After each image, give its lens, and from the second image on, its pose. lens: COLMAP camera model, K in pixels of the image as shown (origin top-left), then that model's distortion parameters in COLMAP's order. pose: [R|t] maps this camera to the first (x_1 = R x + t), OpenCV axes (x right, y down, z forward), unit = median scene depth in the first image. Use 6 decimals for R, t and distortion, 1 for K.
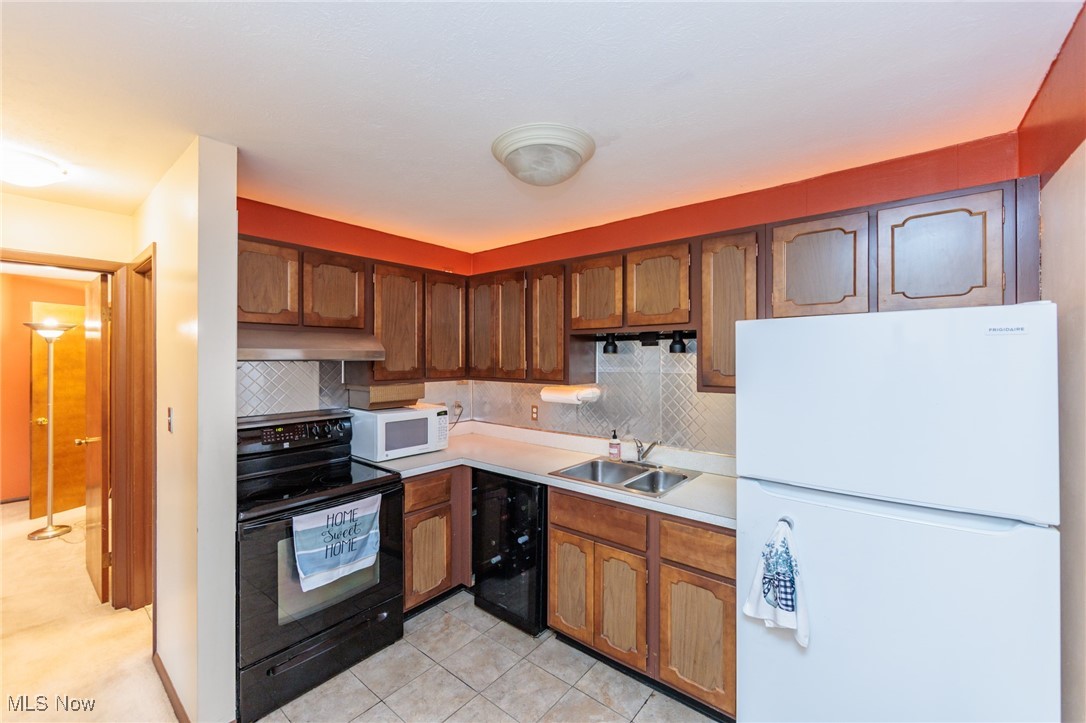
lens RADIAL K [[425.9, 0, 540.0], [0, 425.9, 353.2], [0, 0, 1]] dist [-0.000973, -0.000452]
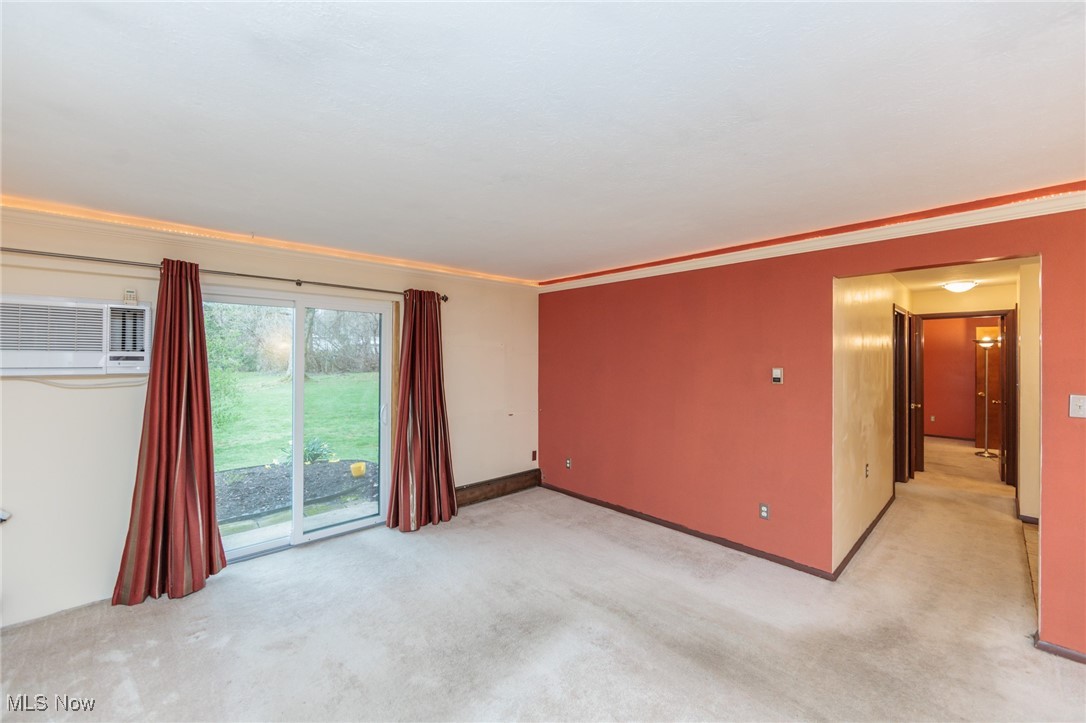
lens RADIAL K [[425.9, 0, 543.3], [0, 425.9, 358.1], [0, 0, 1]] dist [-0.000973, -0.000452]
pose [[-0.134782, 0.001498, -0.990874, 1.290133], [-0.001430, 0.999998, 0.001706, 0.013982], [0.990874, 0.001647, -0.134780, -0.898453]]
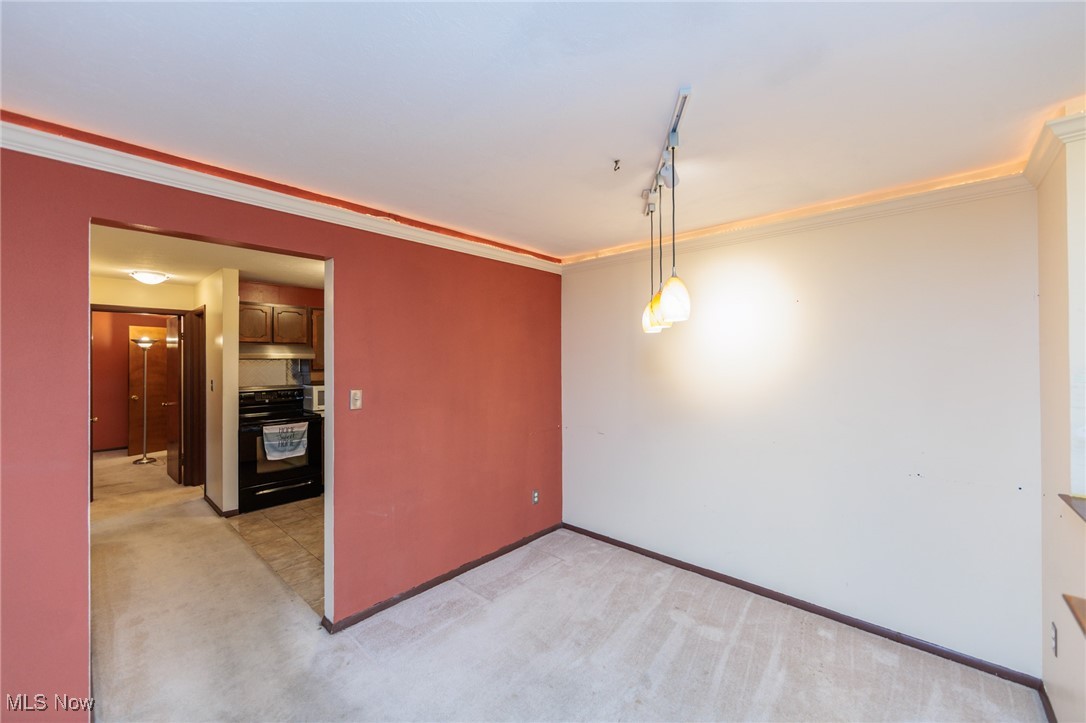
lens RADIAL K [[425.9, 0, 546.0], [0, 425.9, 355.8], [0, 0, 1]] dist [-0.000973, -0.000452]
pose [[0.998613, -0.004027, -0.052489, 0.795940], [0.003890, 0.999989, -0.002710, 0.012934], [0.052499, 0.002502, 0.998618, -0.906412]]
